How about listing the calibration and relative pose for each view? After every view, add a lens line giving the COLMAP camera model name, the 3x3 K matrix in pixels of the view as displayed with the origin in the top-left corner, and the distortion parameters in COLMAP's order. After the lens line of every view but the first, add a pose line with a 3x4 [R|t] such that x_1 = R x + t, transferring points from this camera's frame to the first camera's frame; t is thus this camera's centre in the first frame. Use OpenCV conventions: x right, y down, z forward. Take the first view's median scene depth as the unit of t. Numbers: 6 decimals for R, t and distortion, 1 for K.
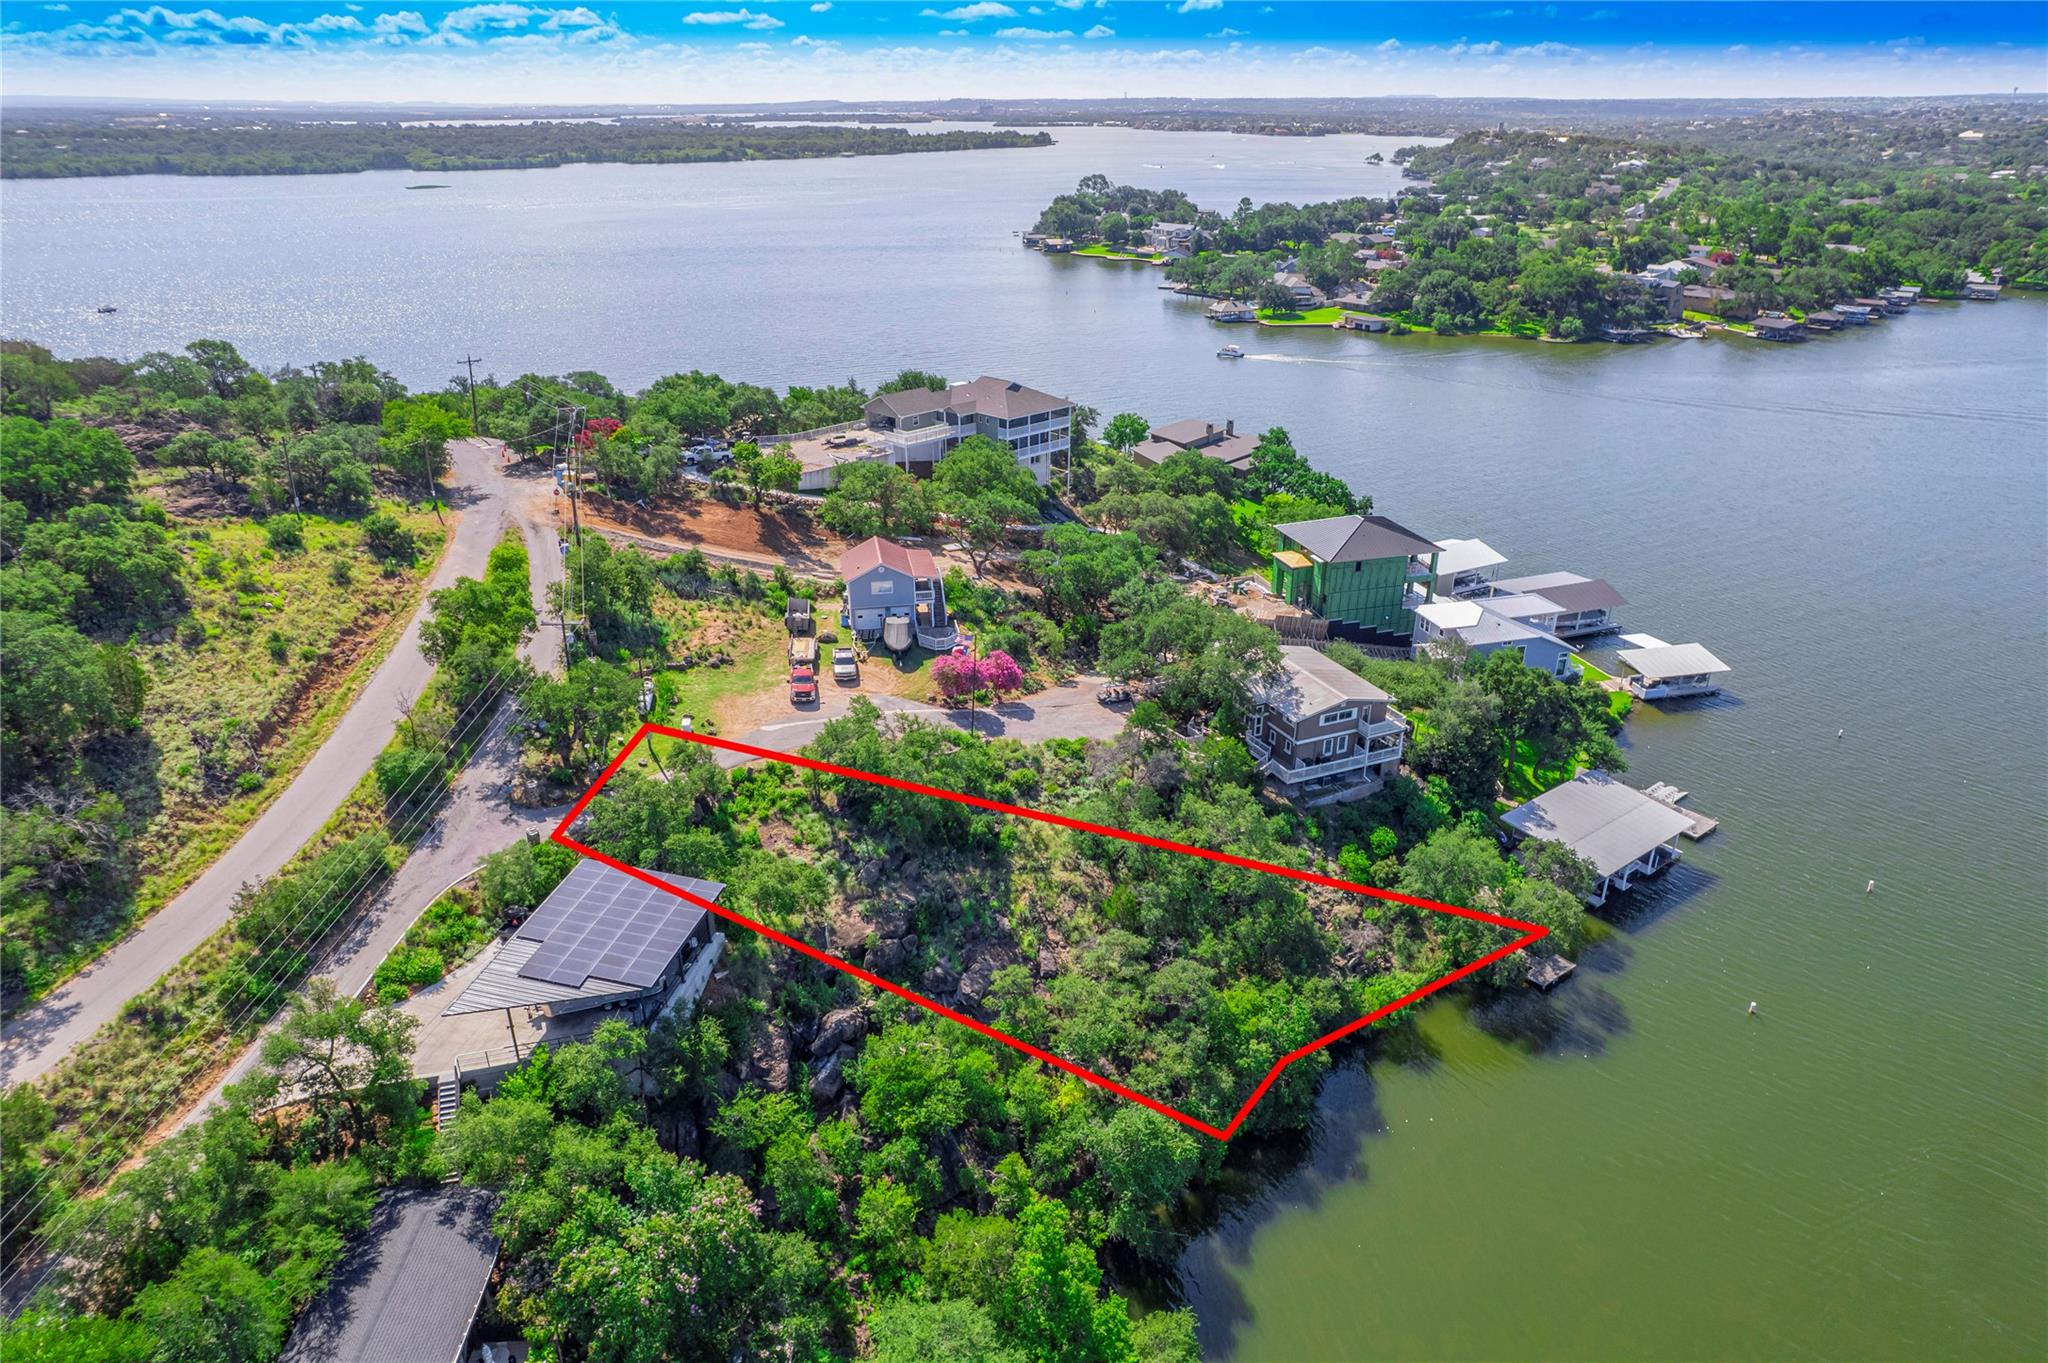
lens RADIAL K [[1311.8, 0, 1025.4], [0, 1311.8, 693.1], [0, 0, 1]] dist [-0.080042, 0.076661]
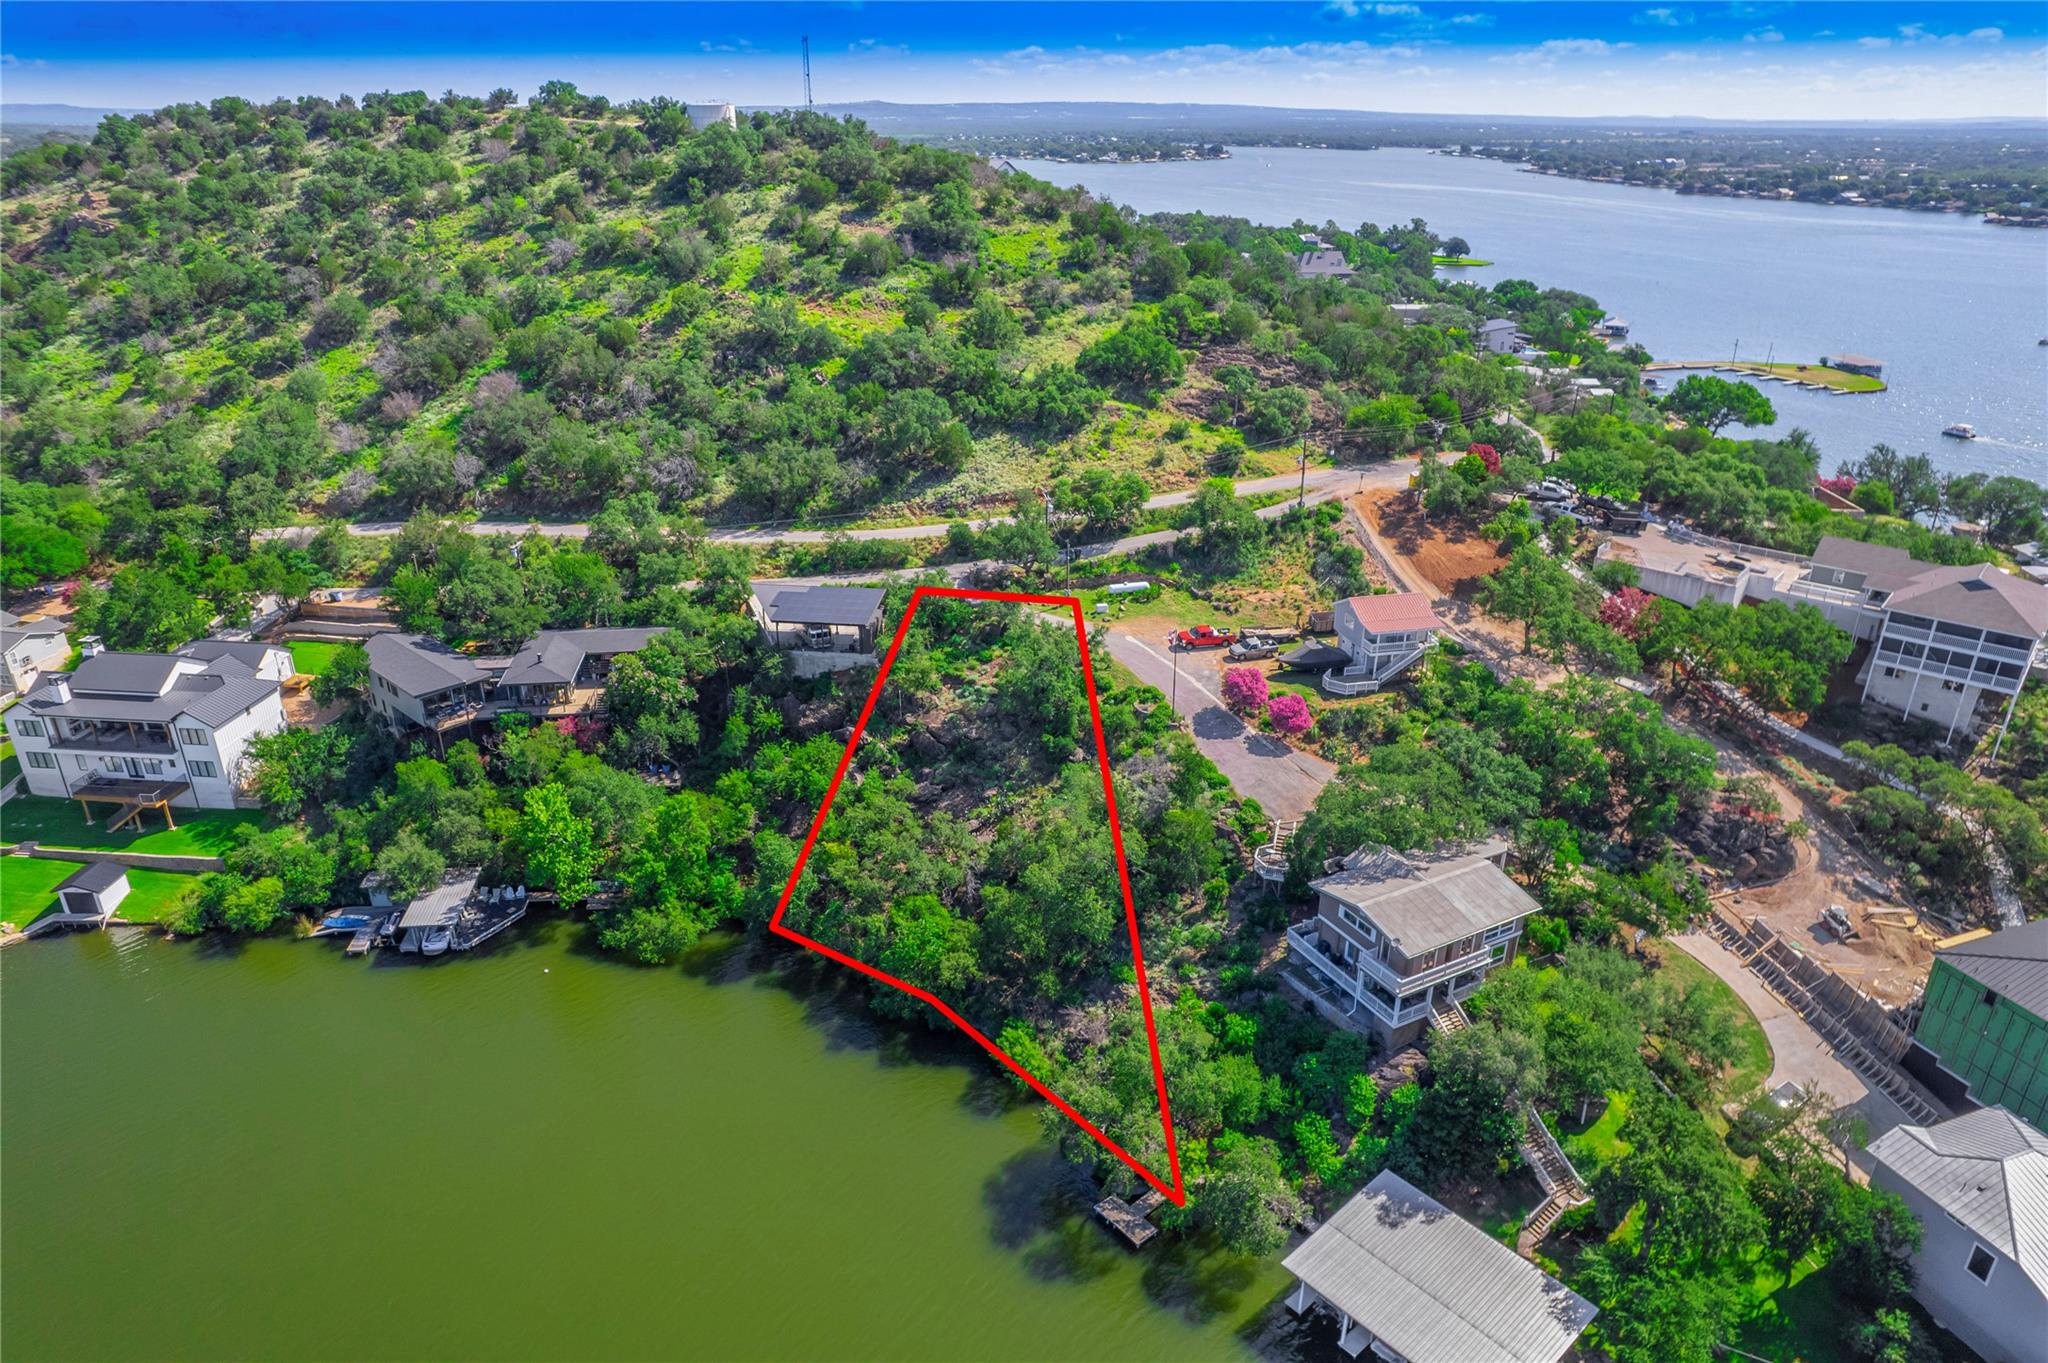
lens RADIAL K [[1315.0, 0, 1023.5], [0, 1315.0, 690.0], [0, 0, 1]] dist [-0.064573, 0.040673]
pose [[0.065999, 0.401806, -0.913343, 0.933343], [-0.419390, 0.841733, 0.339997, -0.303891], [0.905404, 0.360607, 0.224067, 0.563333]]
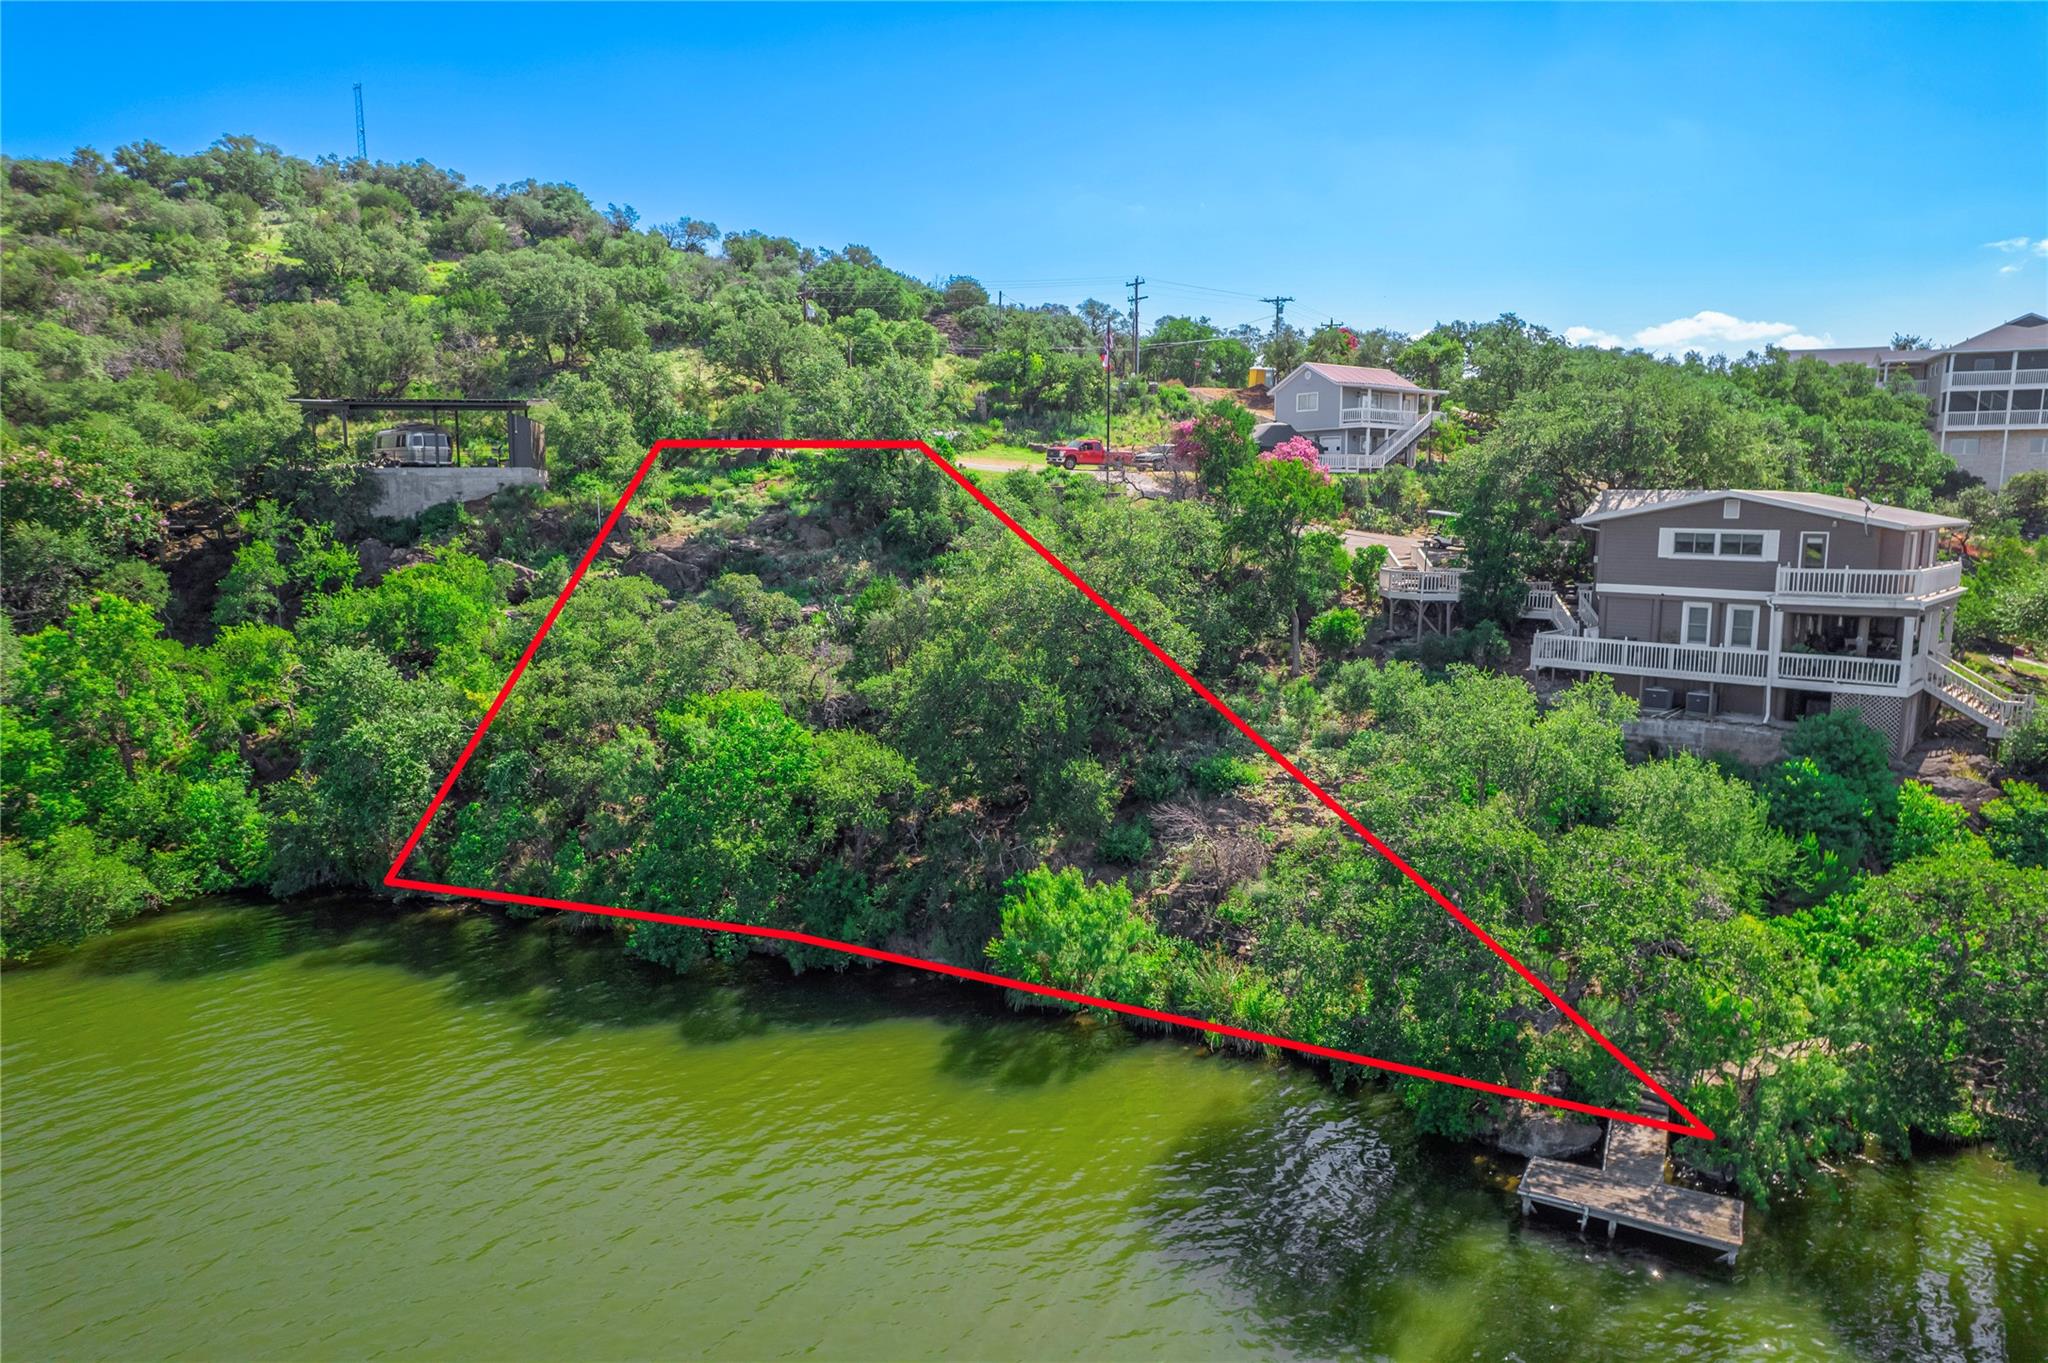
lens RADIAL K [[1311.8, 0, 1025.4], [0, 1311.8, 693.1], [0, 0, 1]] dist [-0.080042, 0.076661]
pose [[0.389484, 0.130305, -0.911769, 0.527289], [-0.385070, 0.922308, -0.032681, 0.156477], [0.836674, 0.363824, 0.409401, 0.673699]]
